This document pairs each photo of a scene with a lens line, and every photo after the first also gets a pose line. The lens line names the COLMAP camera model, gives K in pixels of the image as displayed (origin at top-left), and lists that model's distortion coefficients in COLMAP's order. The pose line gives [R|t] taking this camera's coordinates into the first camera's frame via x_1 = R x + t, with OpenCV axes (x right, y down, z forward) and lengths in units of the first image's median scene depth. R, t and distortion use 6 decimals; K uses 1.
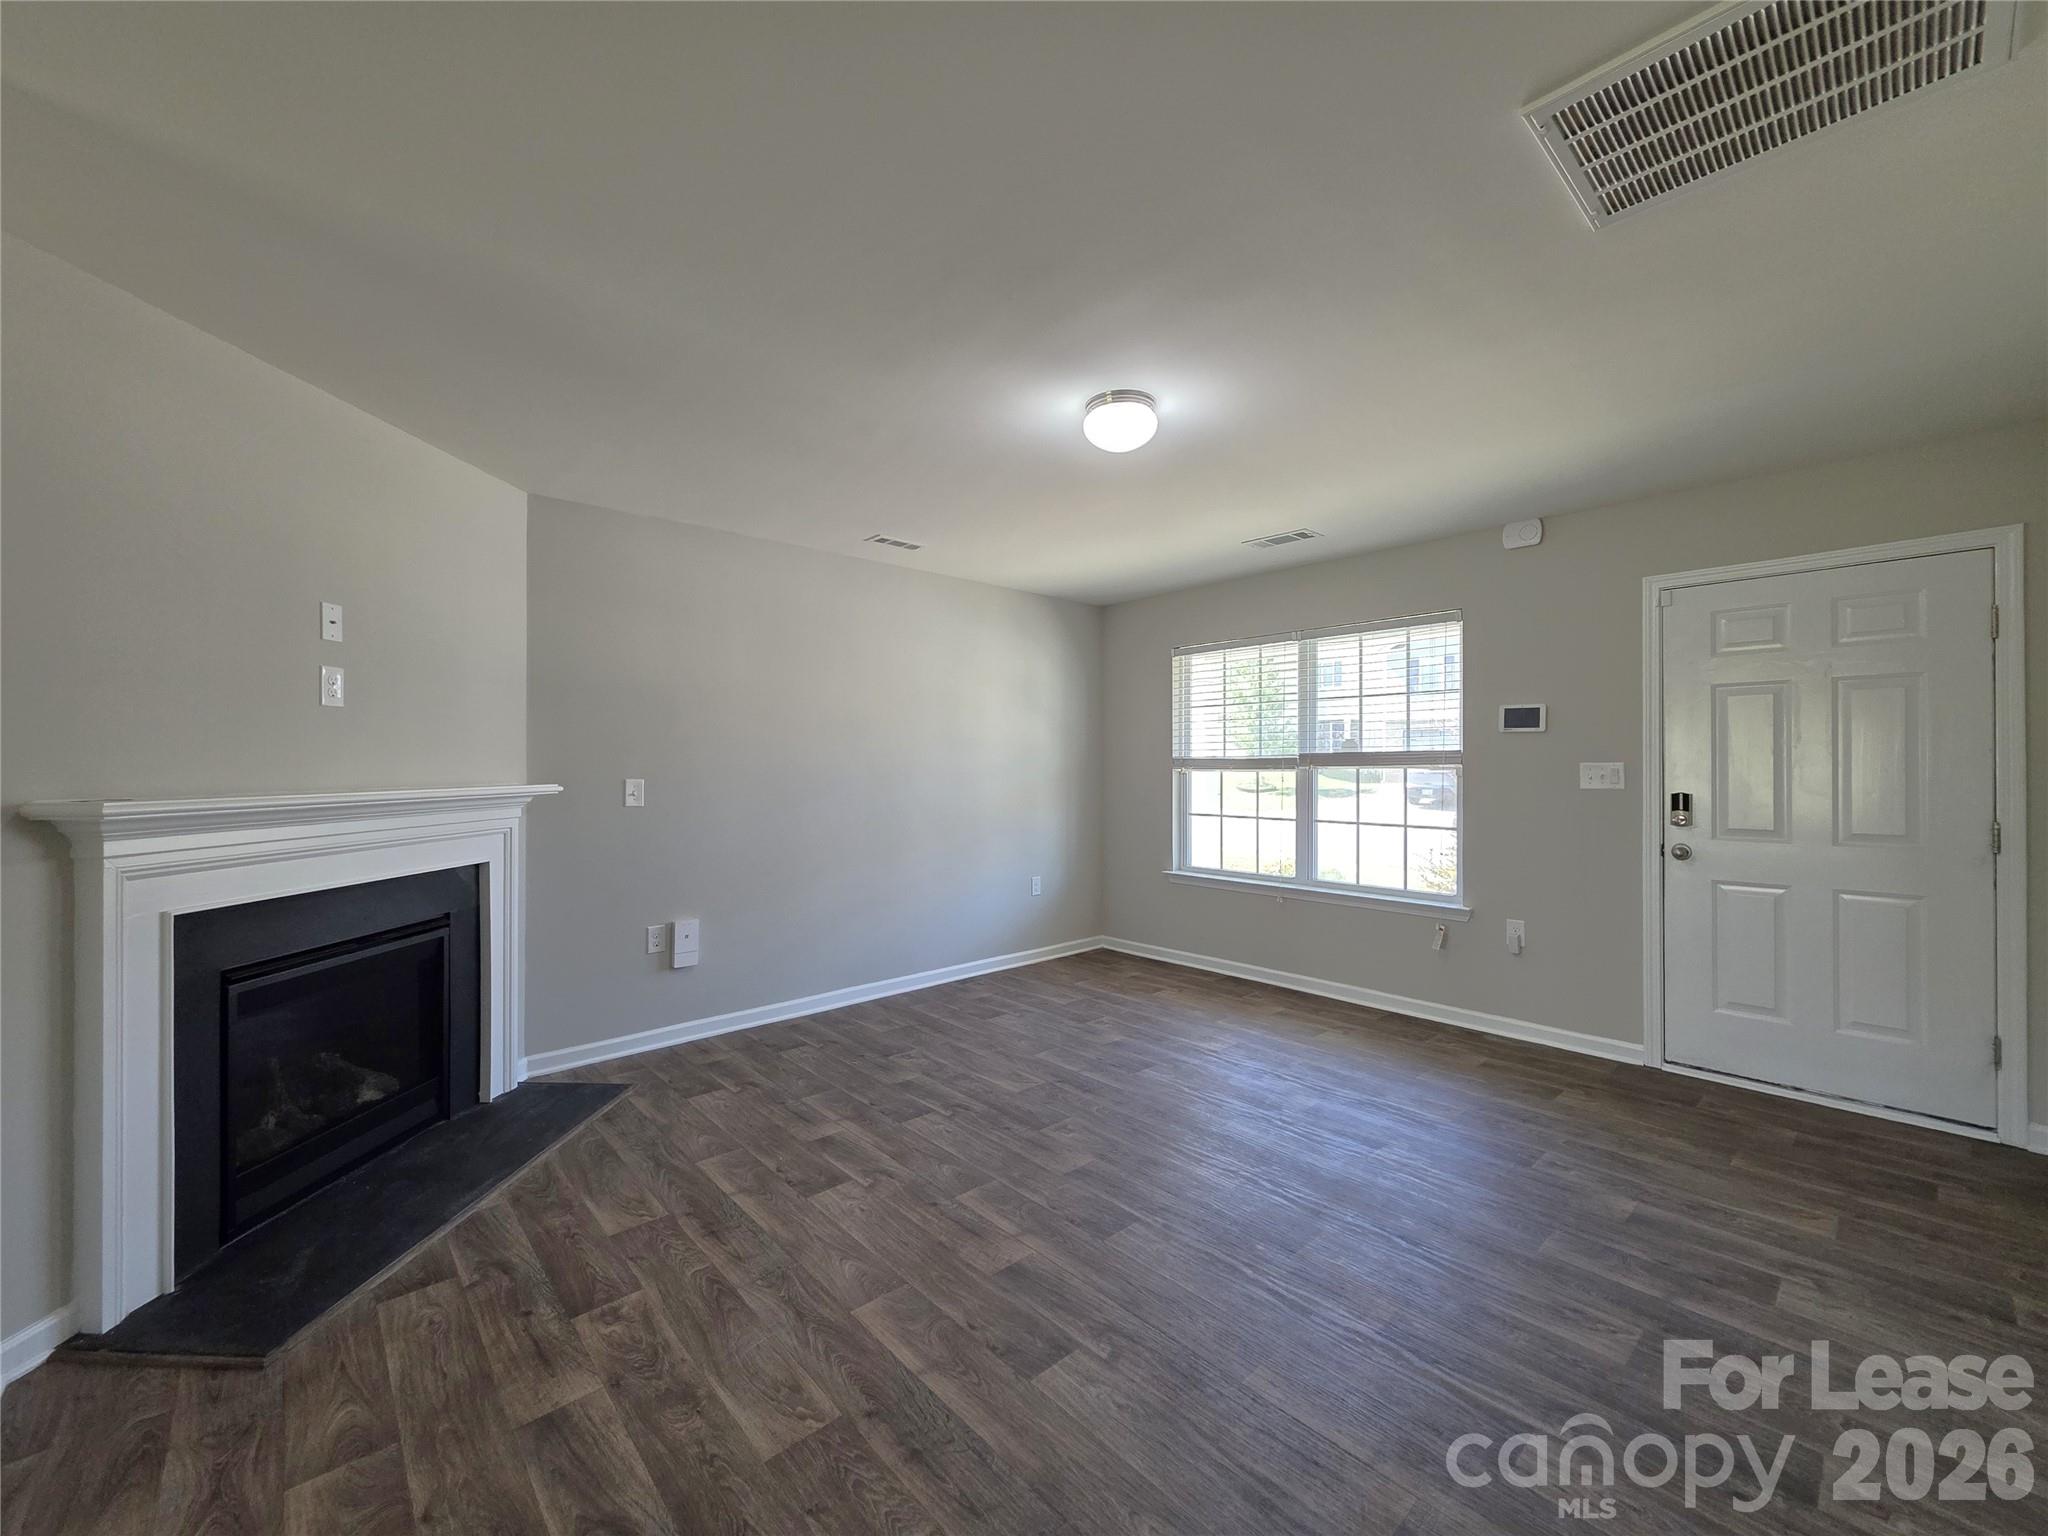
lens RADIAL K [[831.3, 0, 1045.2], [0, 831.3, 774.7], [0, 0, 1]] dist [0.004629, -0.000460]
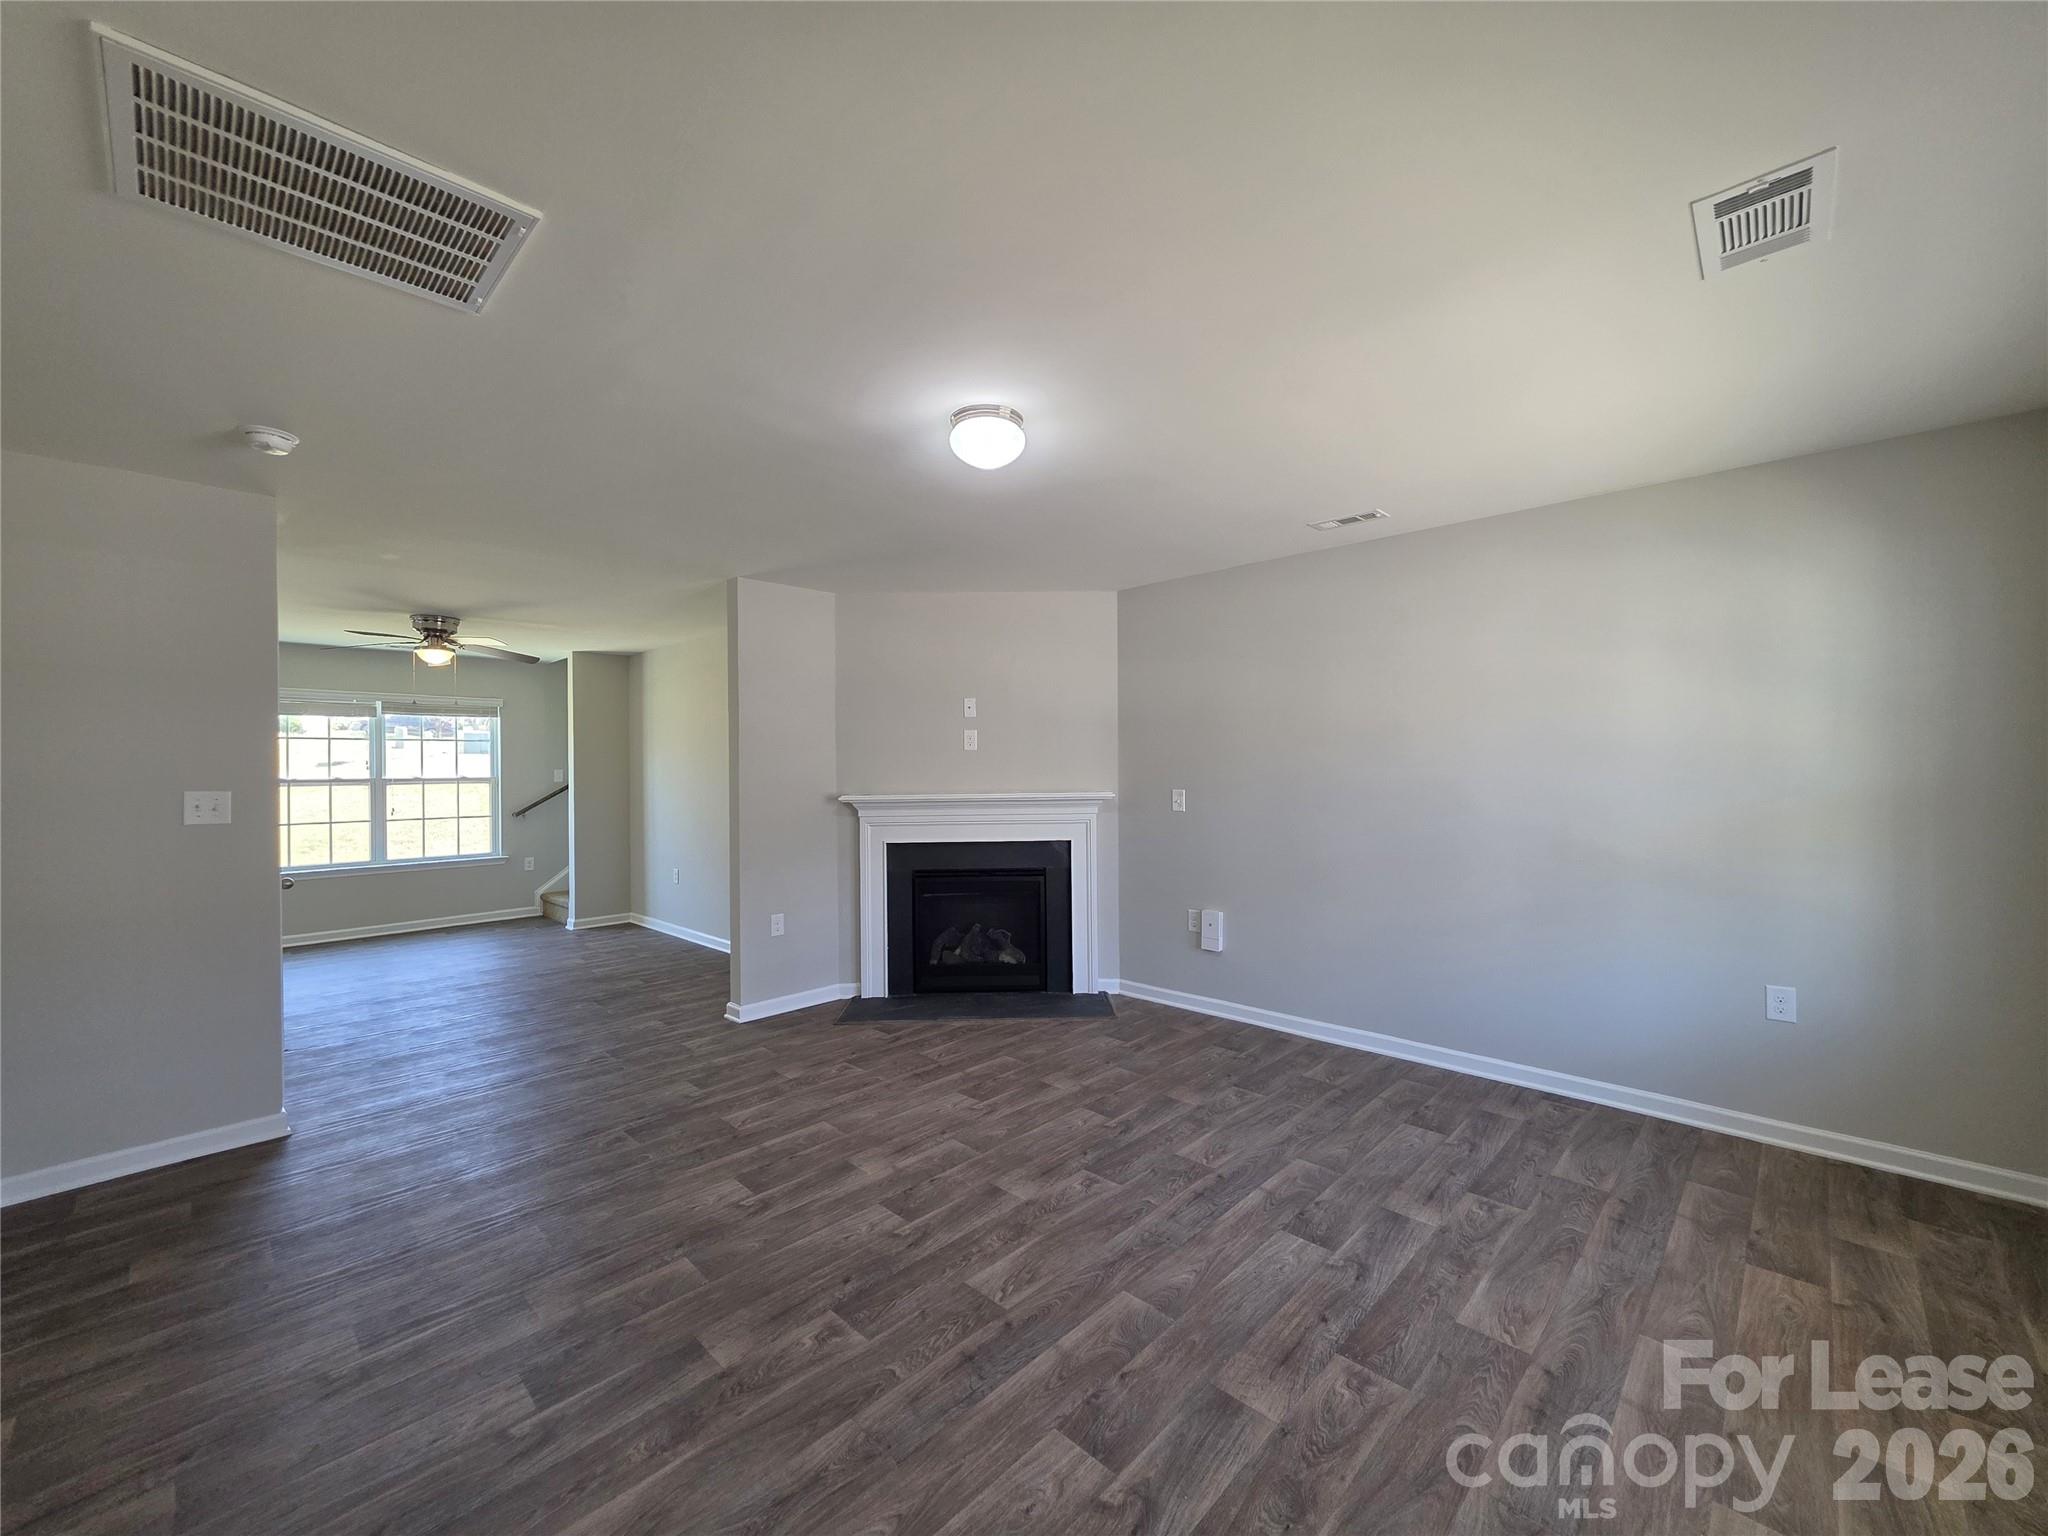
lens RADIAL K [[831.3, 0, 1009.0], [0, 831.3, 772.1], [0, 0, 1]] dist [0.004629, -0.000460]
pose [[0.022895, 0.005148, -0.999725, 0.917358], [-0.000240, 0.999987, 0.005144, -0.033354], [0.999738, 0.000122, 0.022896, 0.865201]]
